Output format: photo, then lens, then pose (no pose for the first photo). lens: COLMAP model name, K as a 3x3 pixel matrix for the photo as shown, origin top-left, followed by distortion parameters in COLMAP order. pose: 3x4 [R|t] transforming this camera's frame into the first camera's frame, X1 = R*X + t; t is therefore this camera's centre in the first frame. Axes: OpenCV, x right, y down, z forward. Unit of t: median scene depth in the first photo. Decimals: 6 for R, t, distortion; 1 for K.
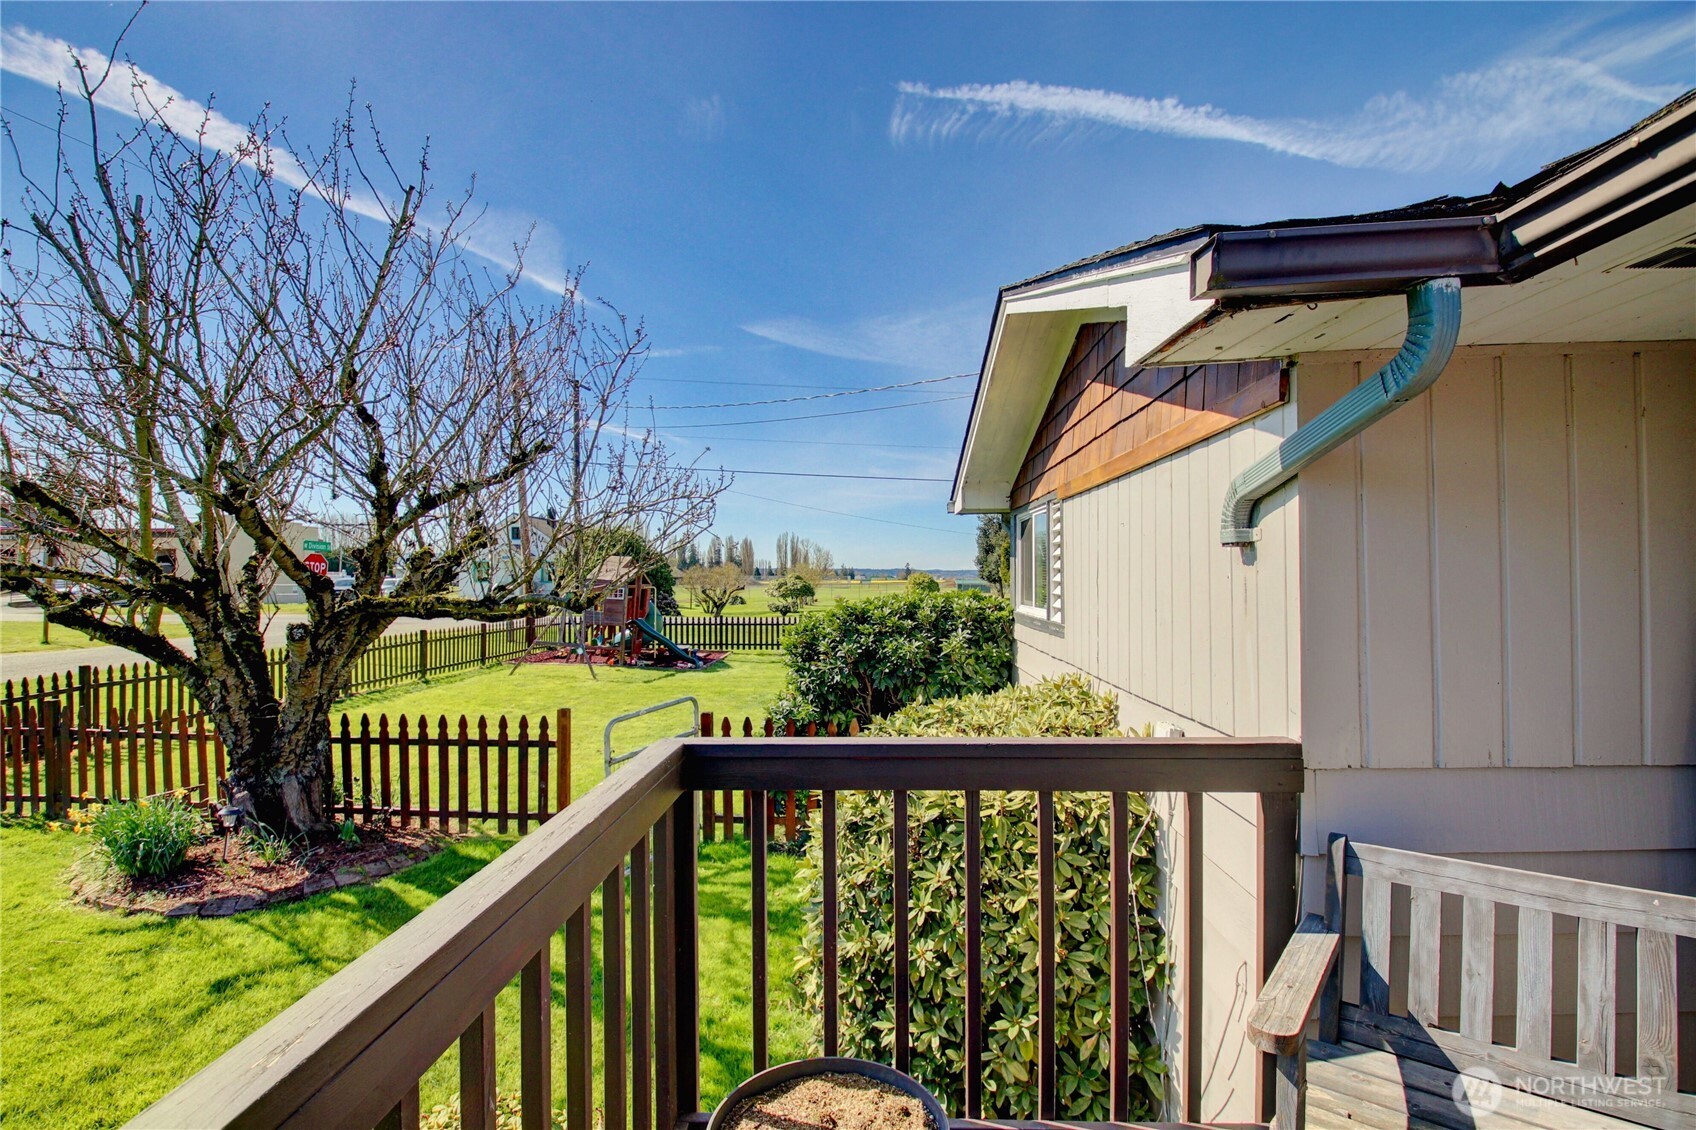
lens RADIAL K [[796.0, 0, 835.0], [0, 796.0, 580.5], [0, 0, 1]] dist [0.039153, -0.047060]
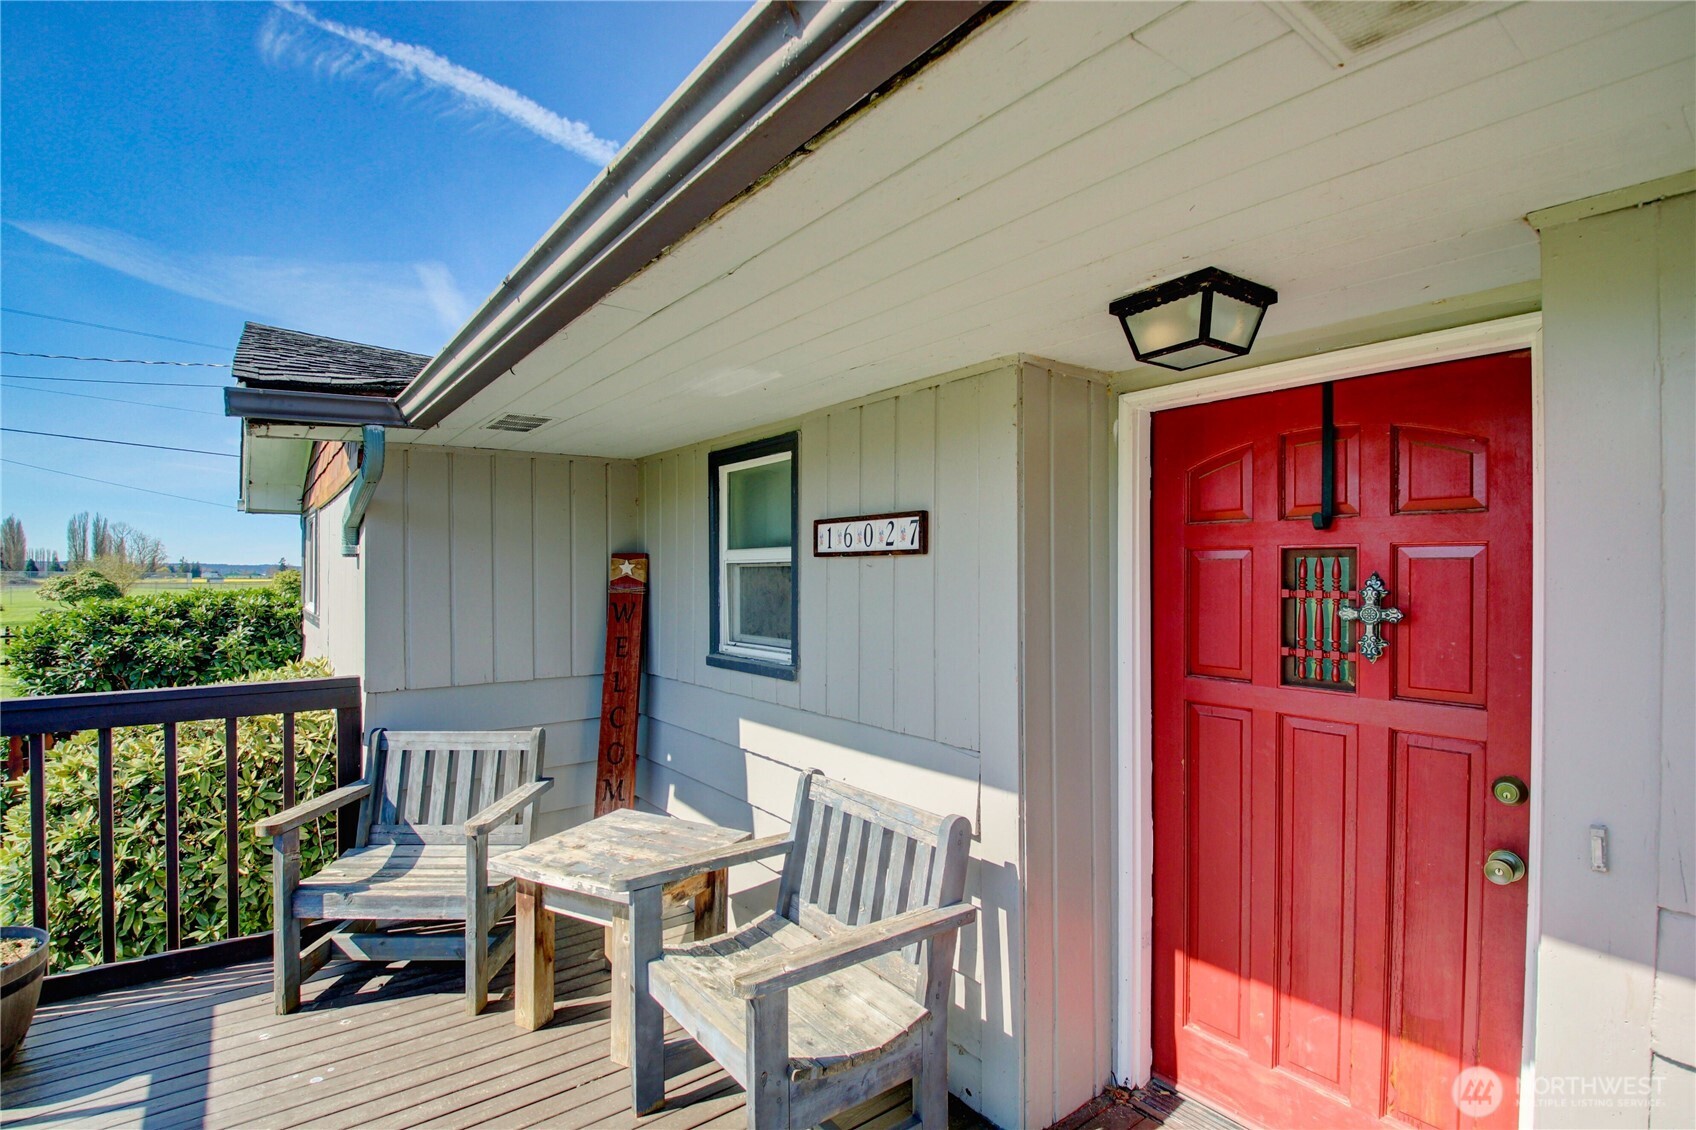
lens RADIAL K [[799.7, 0, 844.3], [0, 799.7, 572.9], [0, 0, 1]] dist [-0.015967, -0.009551]
pose [[0.756954, 0.009271, 0.653402, 0.081496], [-0.003378, 0.999942, -0.010275, 0.000211], [-0.653459, 0.005570, 0.756941, -0.276933]]
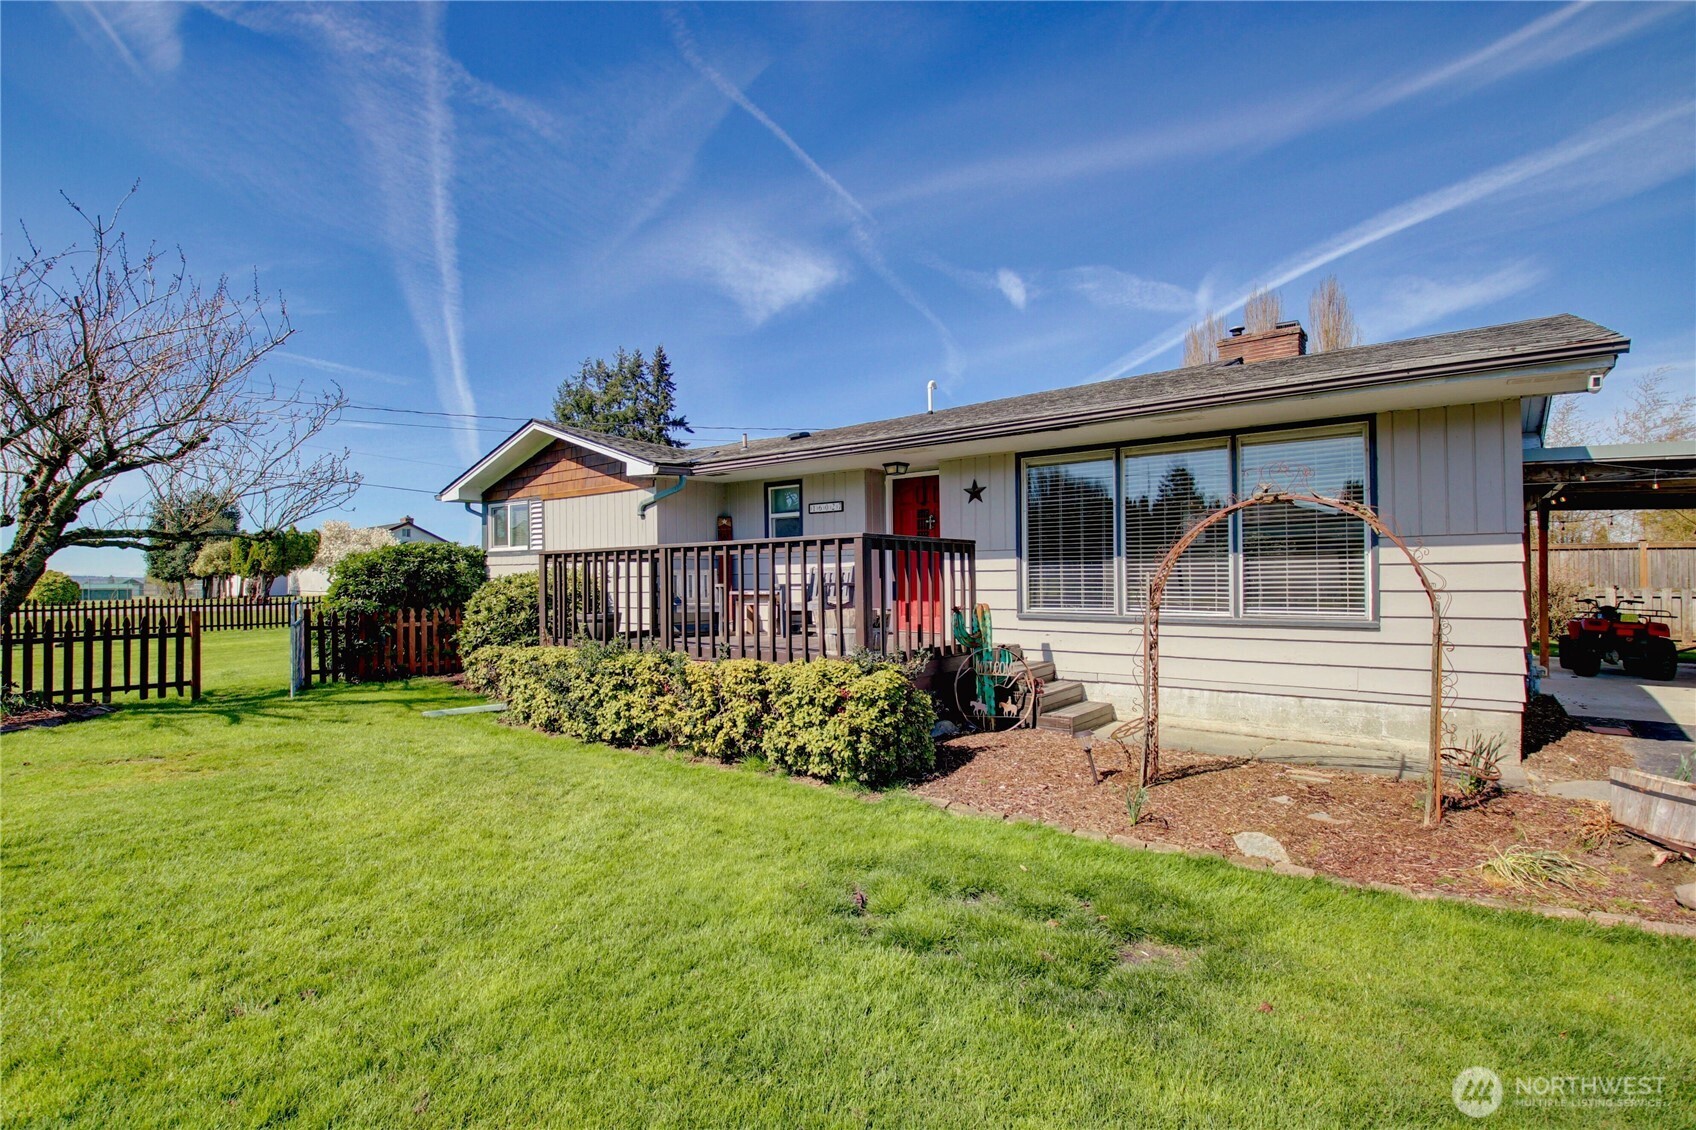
lens RADIAL K [[768.8, 0, 848.0], [0, 768.8, 565.0], [0, 0, 1]] dist [-0.039398, 0.000099]
pose [[0.576595, 0.011604, 0.816948, -0.838903], [0.006752, 0.999797, -0.018967, 0.117076], [-0.817003, 0.016452, 0.576399, -0.874548]]
